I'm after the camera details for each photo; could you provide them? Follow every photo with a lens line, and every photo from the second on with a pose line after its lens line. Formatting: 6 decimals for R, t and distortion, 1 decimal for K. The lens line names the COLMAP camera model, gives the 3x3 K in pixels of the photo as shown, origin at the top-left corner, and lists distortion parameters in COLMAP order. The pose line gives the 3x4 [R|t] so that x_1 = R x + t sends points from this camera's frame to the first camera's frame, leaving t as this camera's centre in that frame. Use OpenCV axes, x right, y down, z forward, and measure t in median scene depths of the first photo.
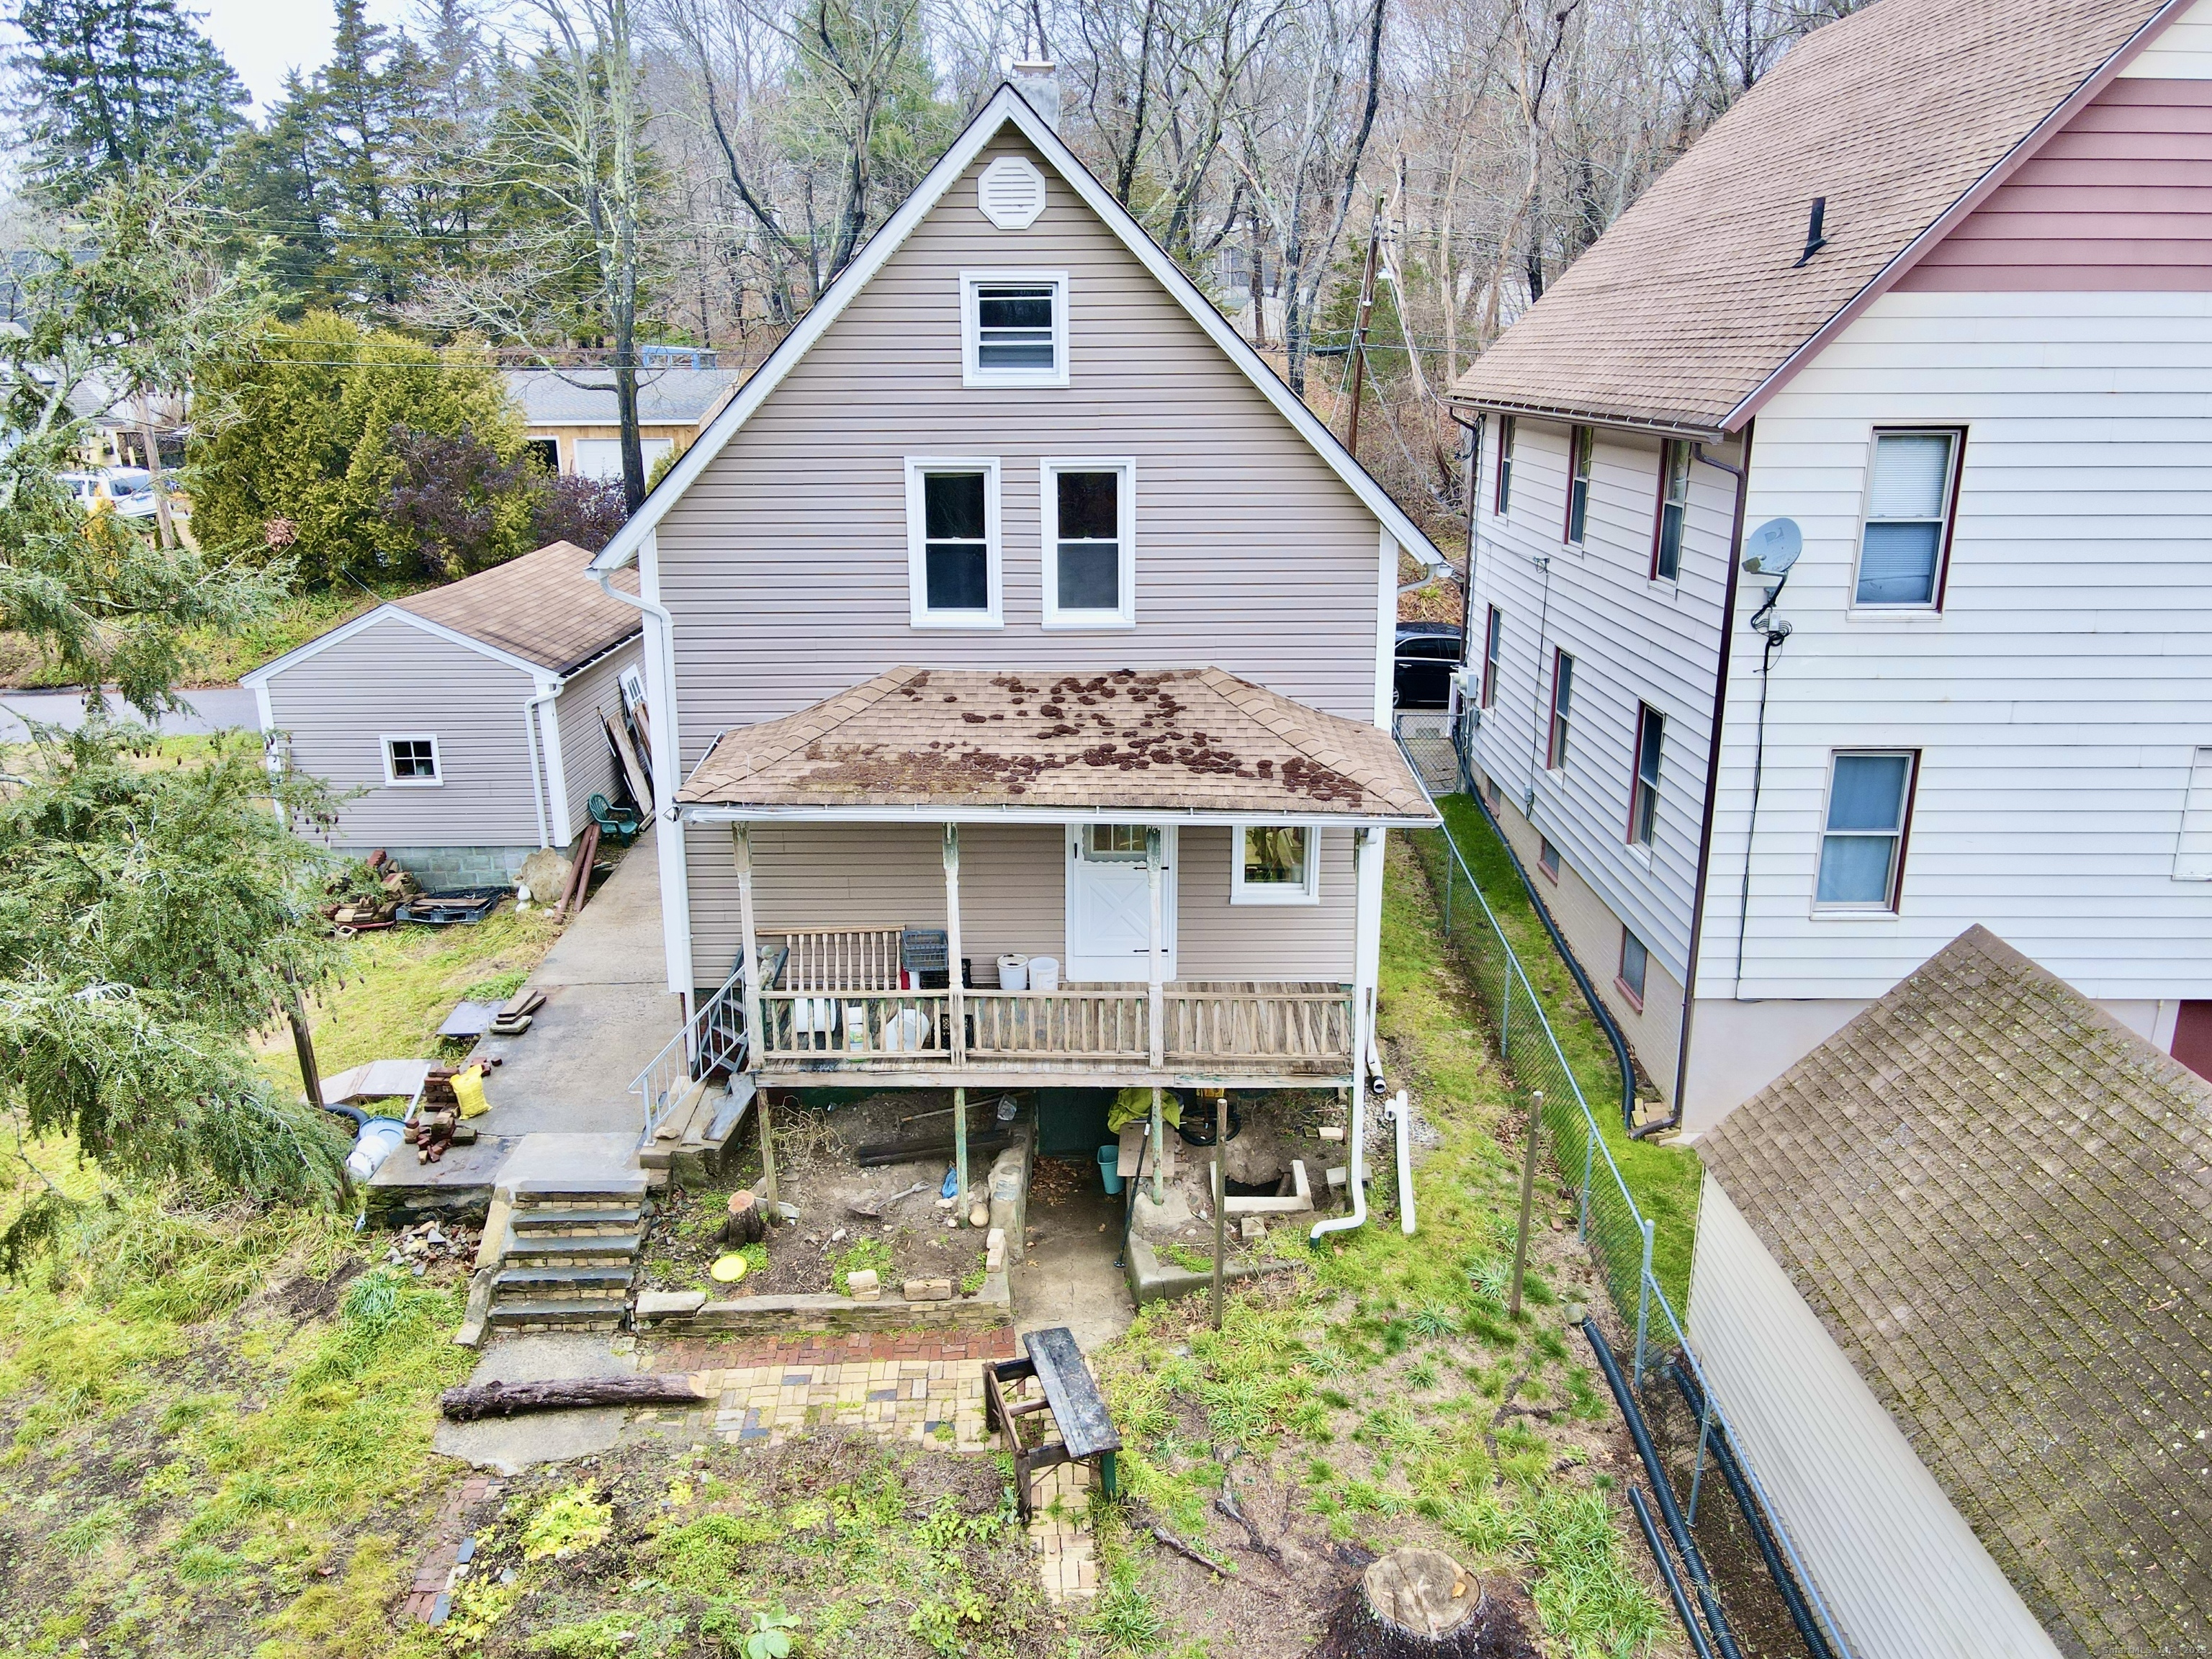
lens RADIAL K [[1615.1, 0, 1103.5], [0, 1615.1, 840.6], [0, 0, 1]] dist [0.000523, 0.026295]
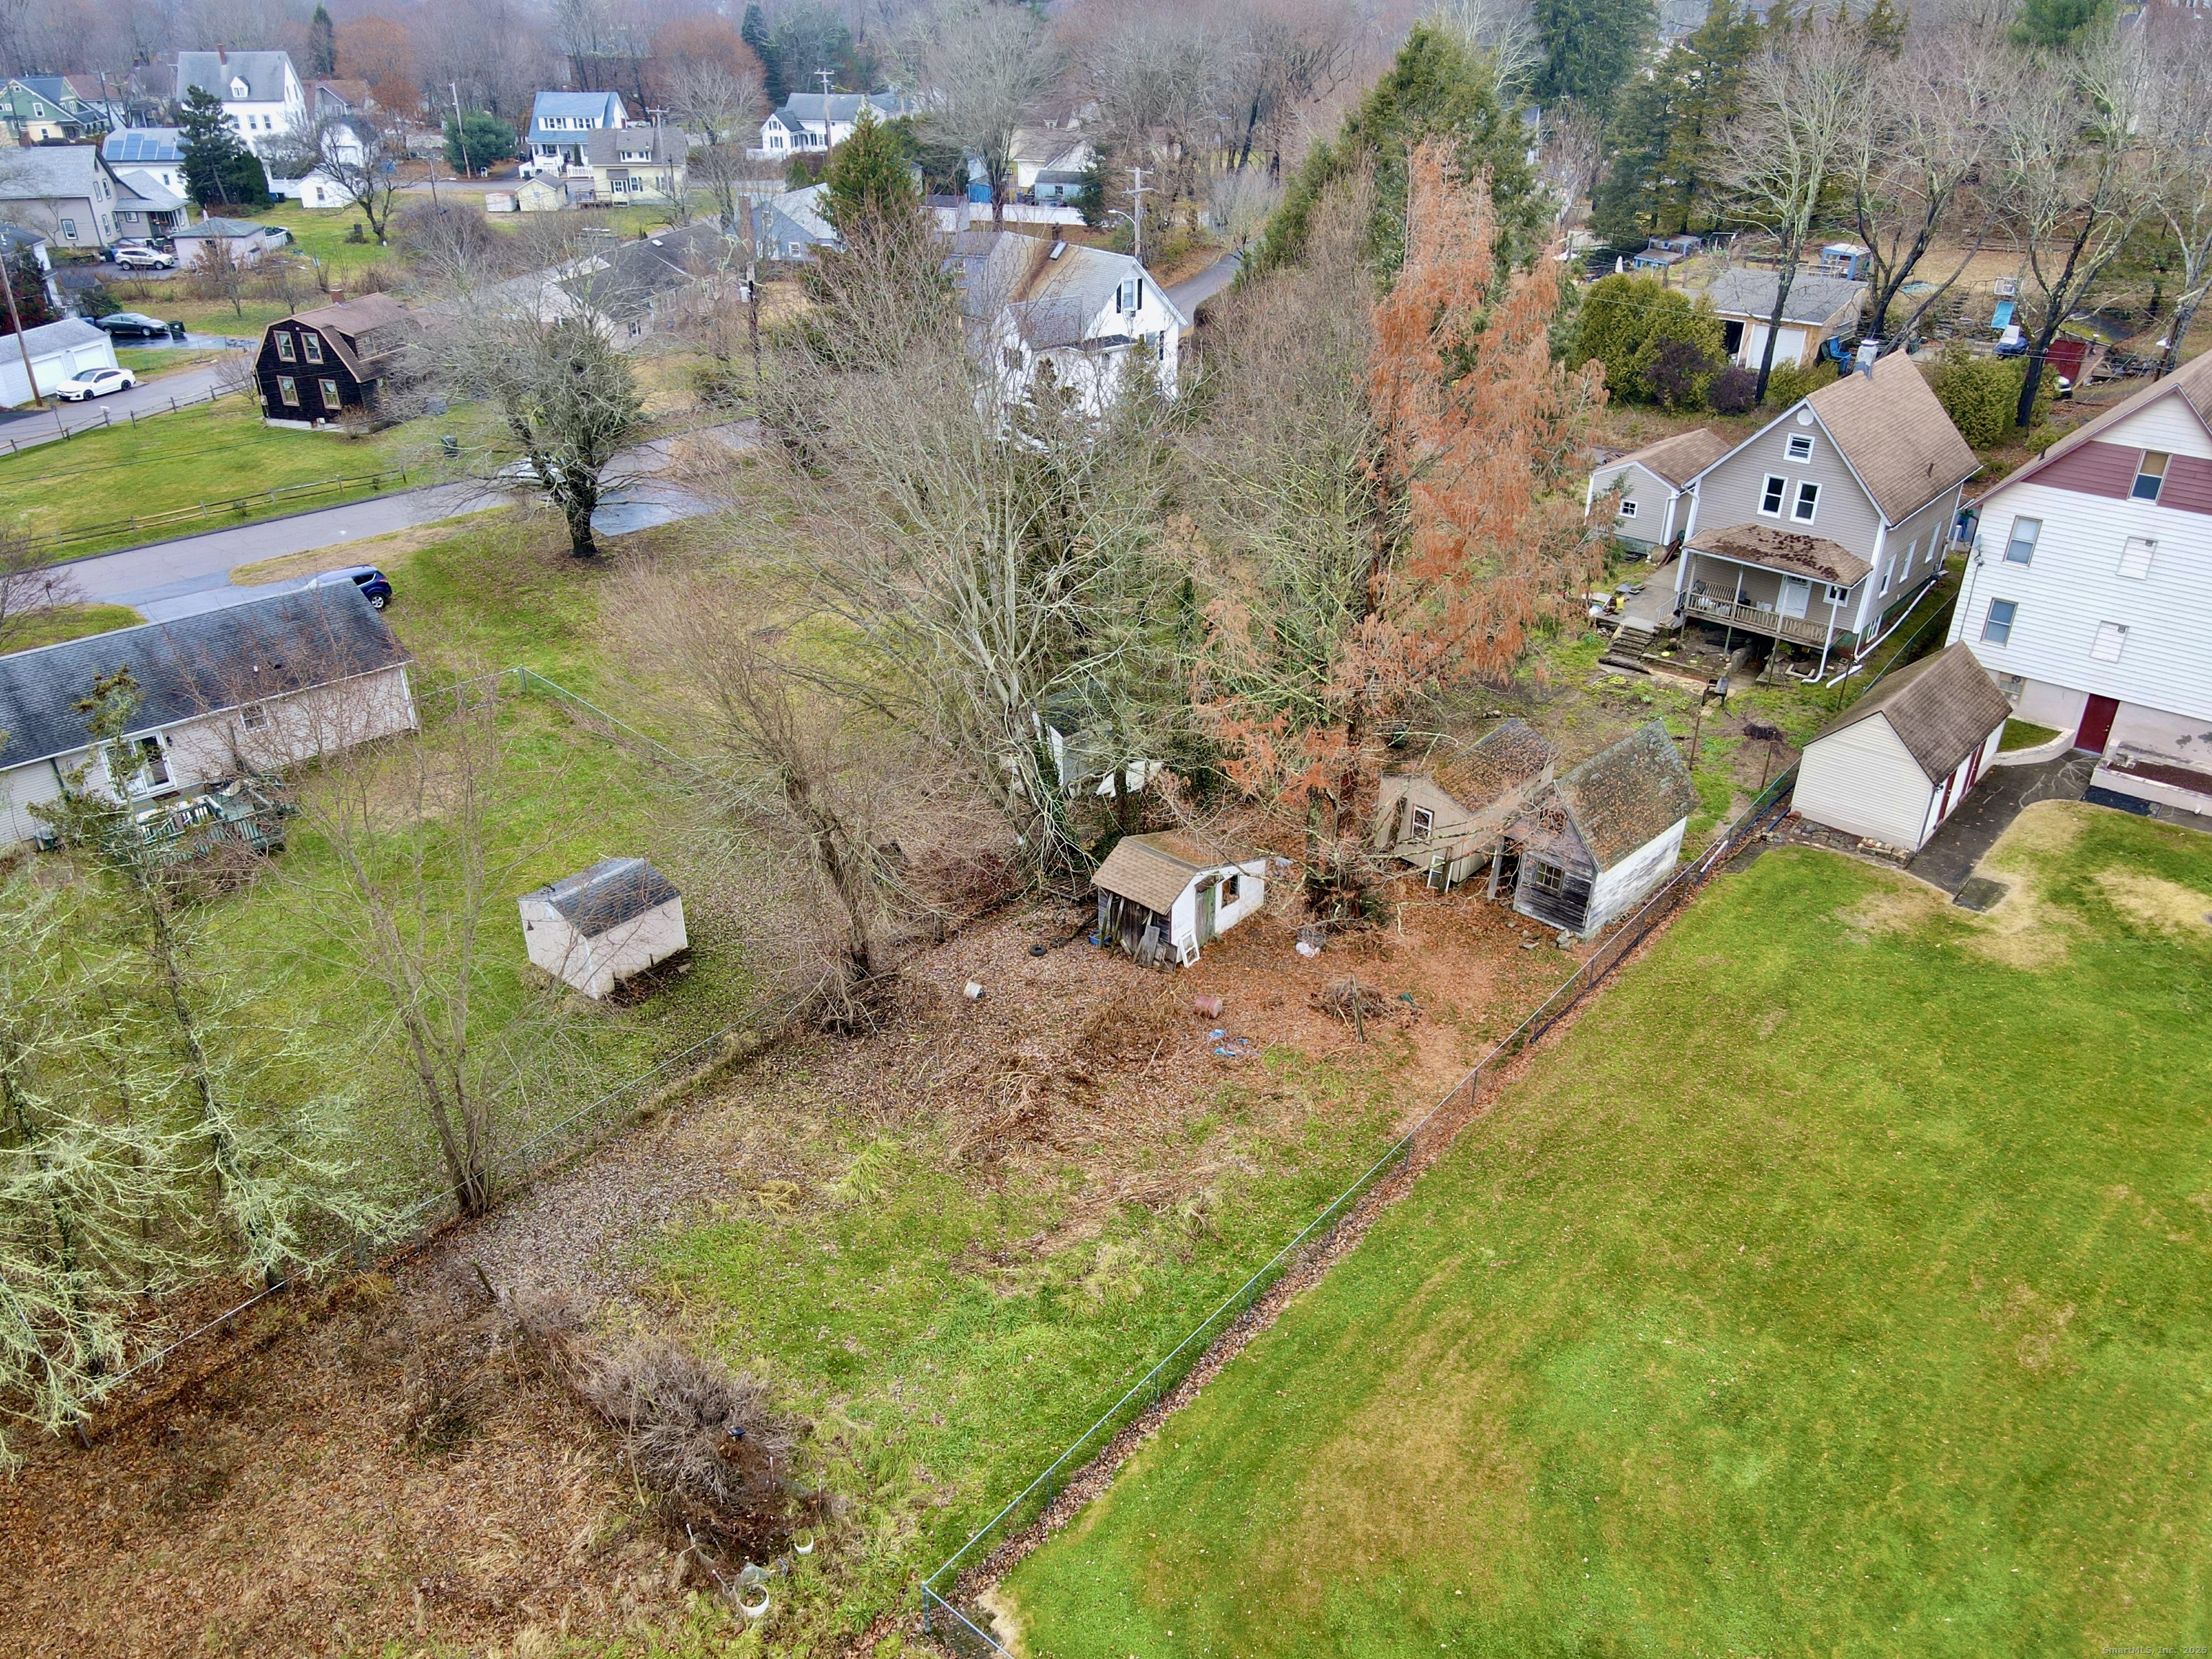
lens RADIAL K [[1615.1, 0, 1103.5], [0, 1615.1, 840.6], [0, 0, 1]] dist [0.000523, 0.026295]
pose [[0.752579, 0.323361, -0.573639, 1.269957], [-0.197862, 0.941916, 0.271376, -0.140975], [0.628073, -0.090730, 0.772847, -3.311758]]
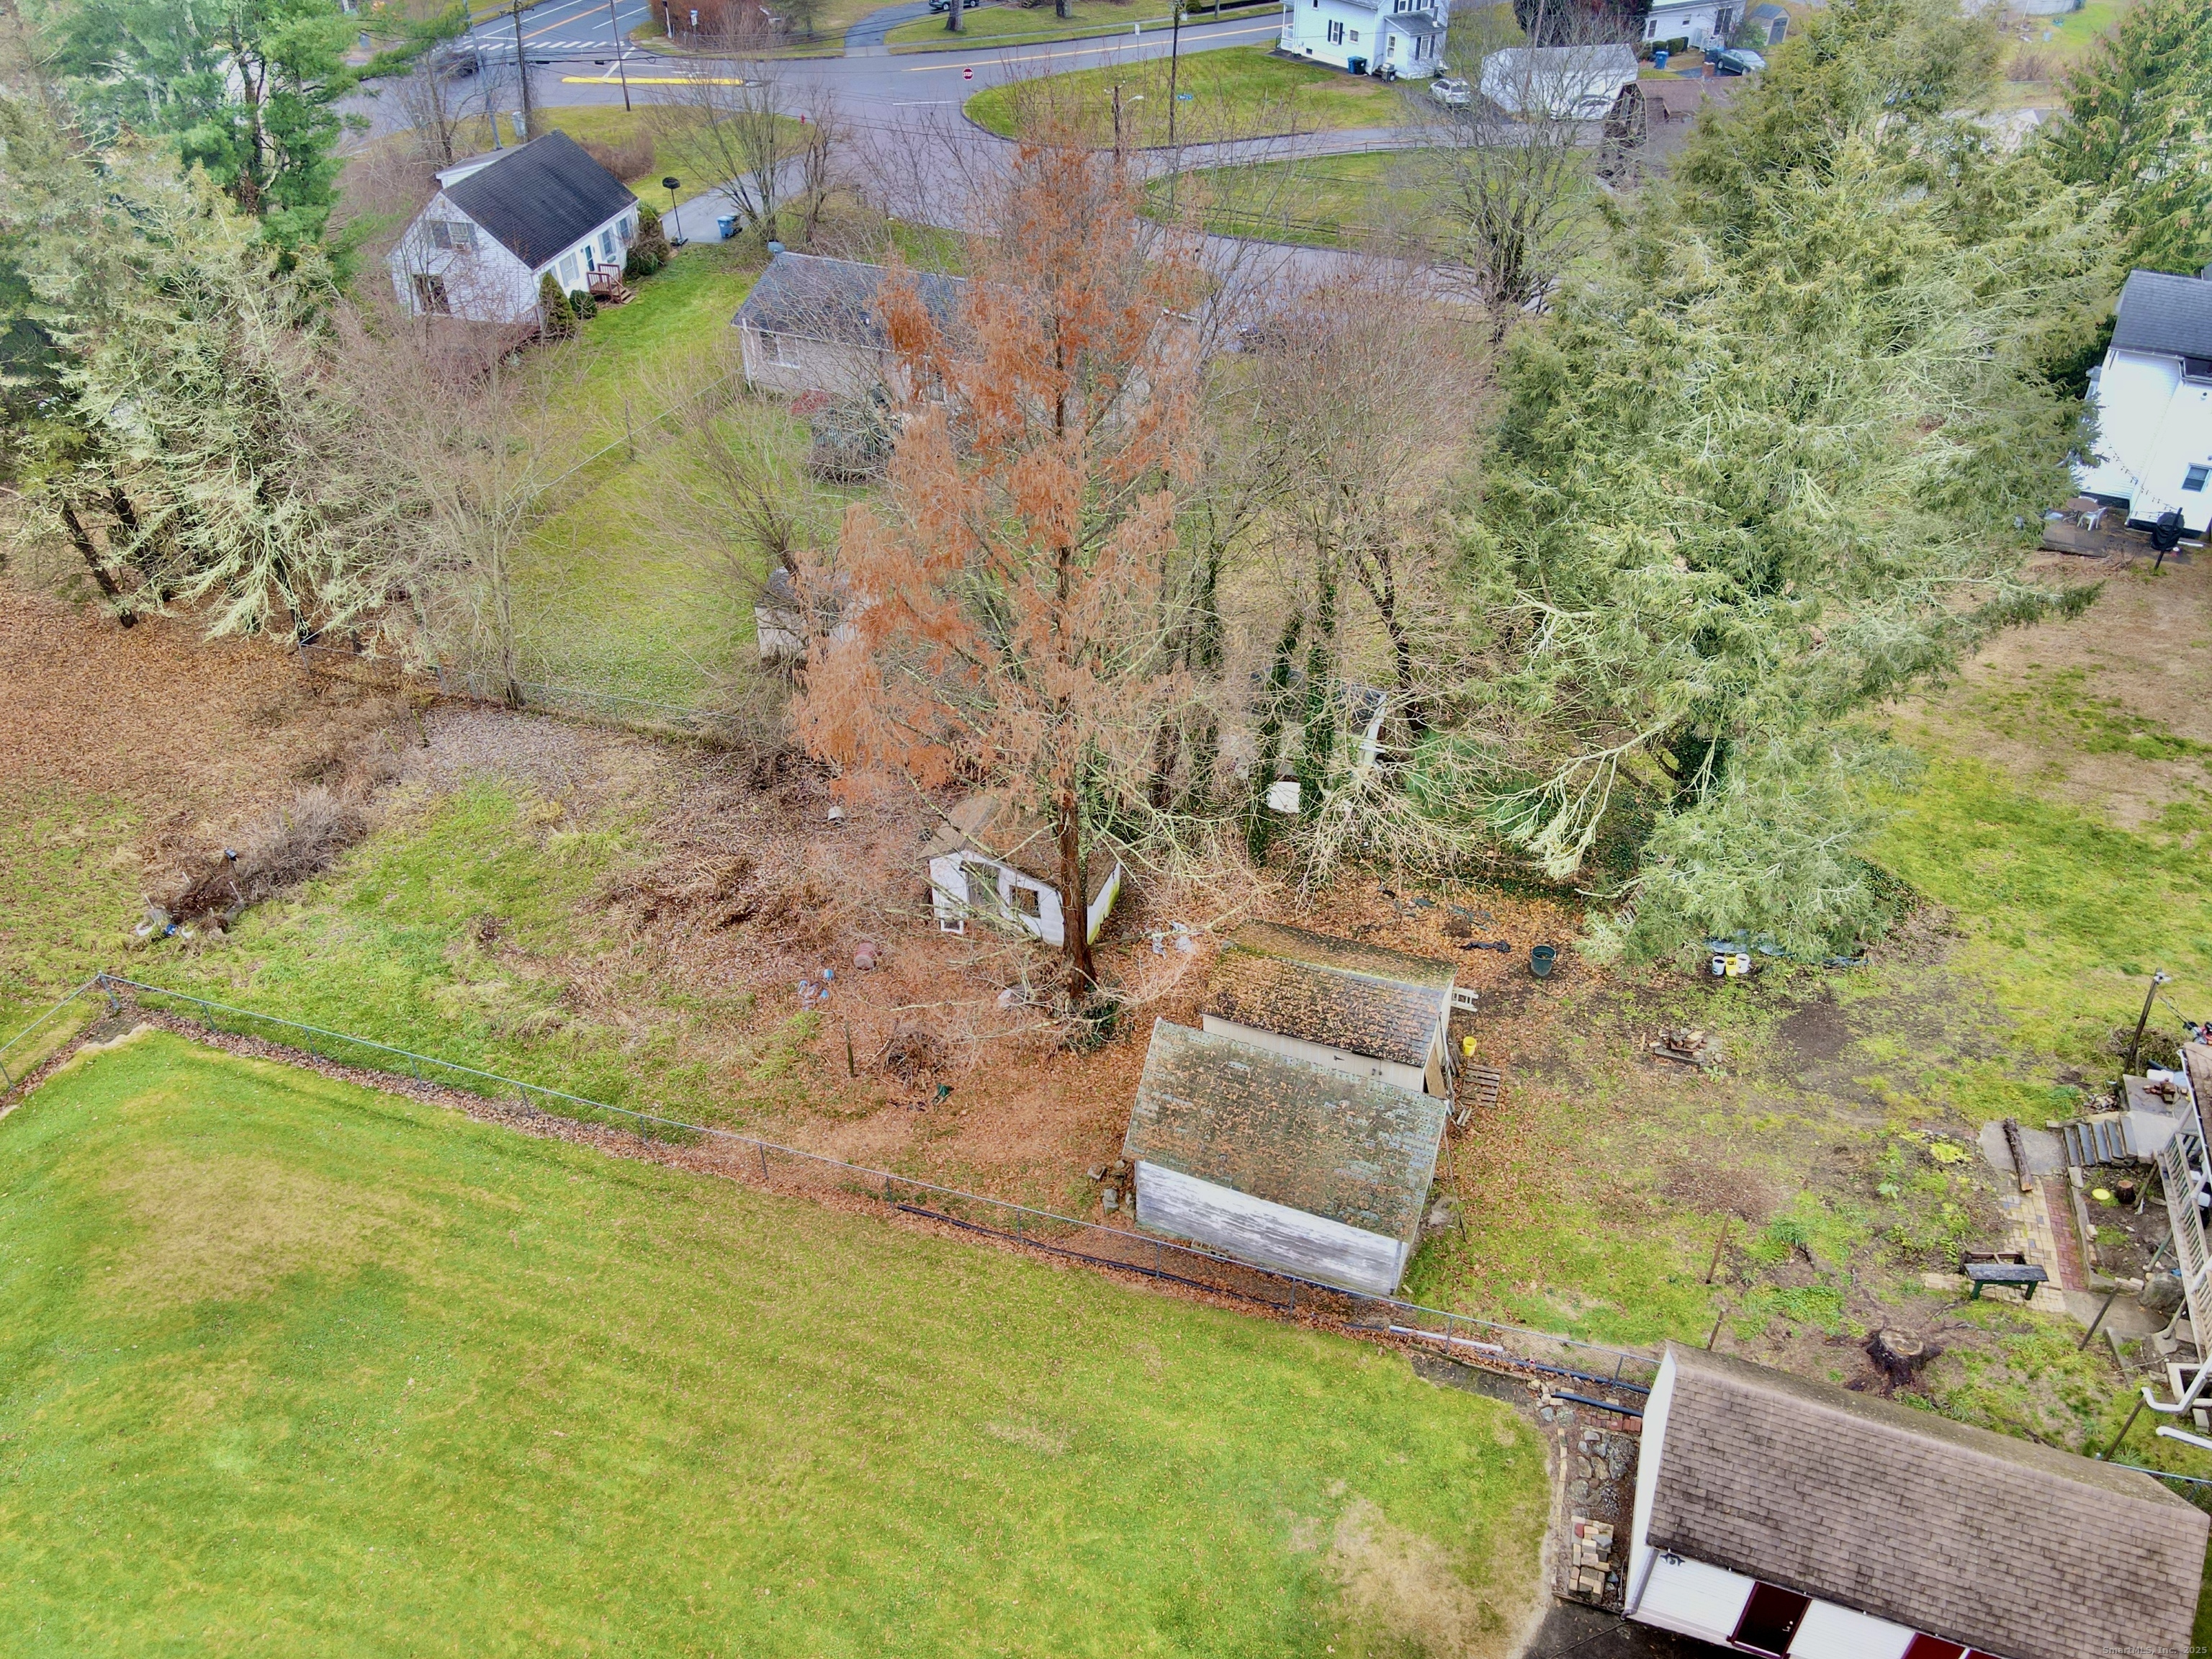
lens RADIAL K [[1615.1, 0, 1103.5], [0, 1615.1, 840.6], [0, 0, 1]] dist [0.000523, 0.026295]
pose [[-0.332755, 0.576888, -0.745972, 1.700807], [-0.266211, 0.701411, 0.661176, -1.260386], [0.904658, 0.418595, -0.079824, -0.340906]]
